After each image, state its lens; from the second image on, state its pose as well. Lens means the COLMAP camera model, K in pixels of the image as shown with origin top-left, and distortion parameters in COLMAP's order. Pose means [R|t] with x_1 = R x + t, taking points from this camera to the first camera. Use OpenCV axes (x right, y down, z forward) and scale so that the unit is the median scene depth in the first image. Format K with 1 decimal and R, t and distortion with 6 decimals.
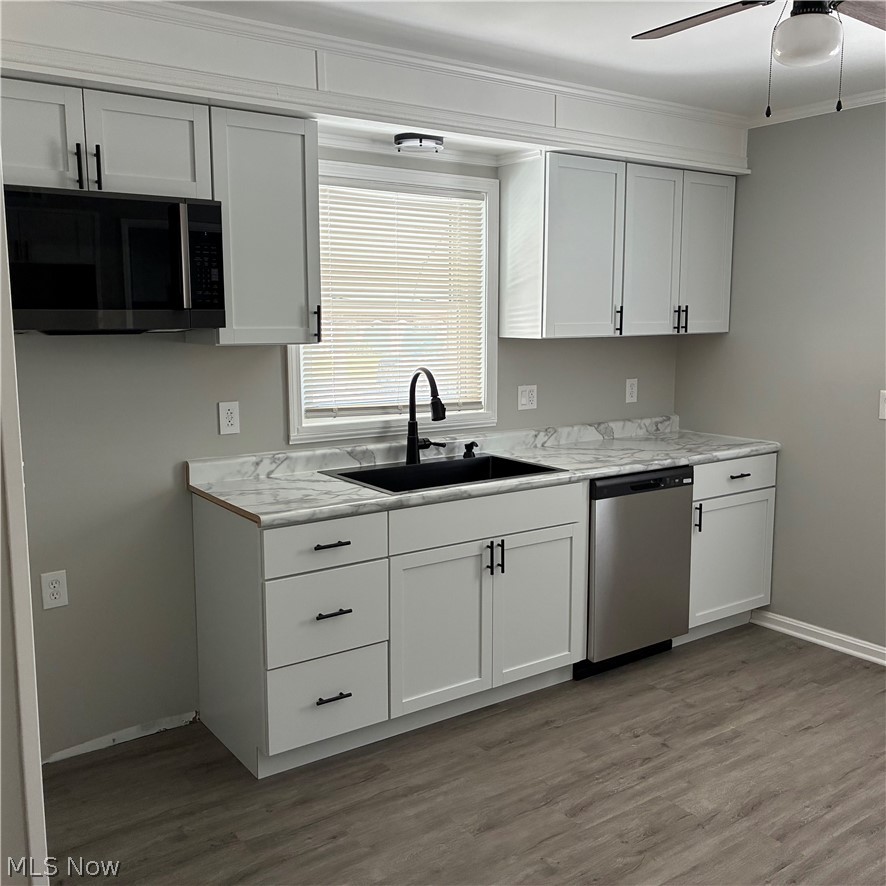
lens RADIAL K [[897.4, 0, 456.6], [0, 897.4, 441.8], [0, 0, 1]] dist [0.054080, -0.056131]
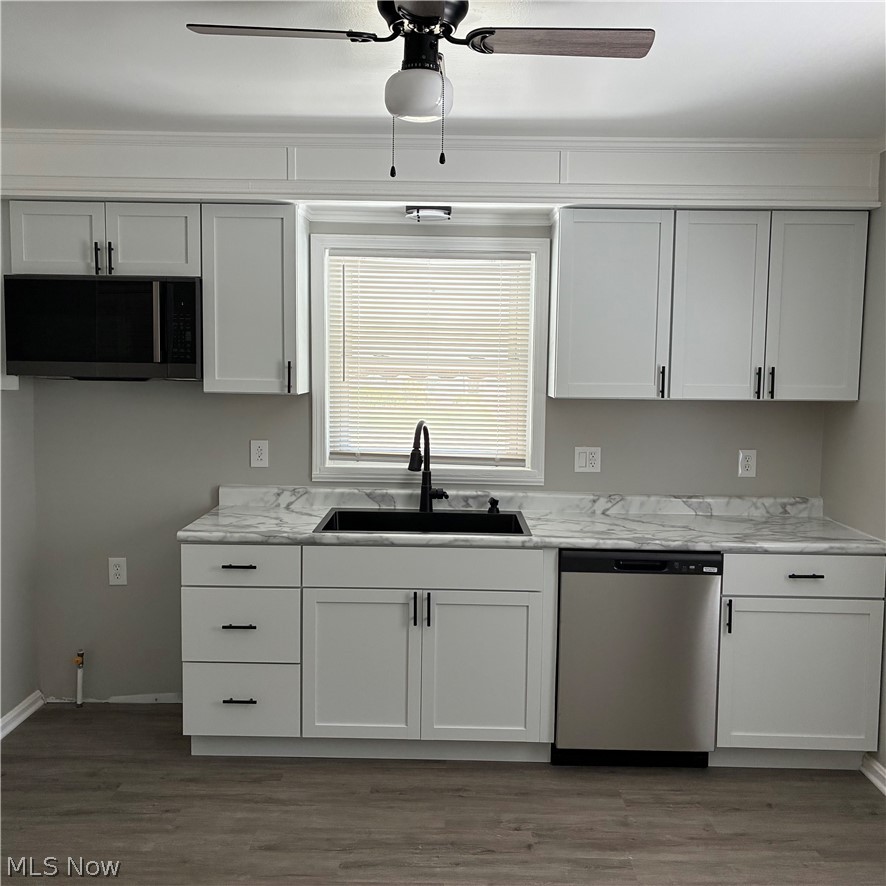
lens RADIAL K [[897.4, 0, 456.6], [0, 897.4, 441.8], [0, 0, 1]] dist [0.054080, -0.056131]
pose [[0.805697, 0.065179, -0.588731, 0.628438], [-0.100371, 0.994577, -0.027250, -0.033993], [0.583762, 0.081047, 0.807870, 0.175298]]
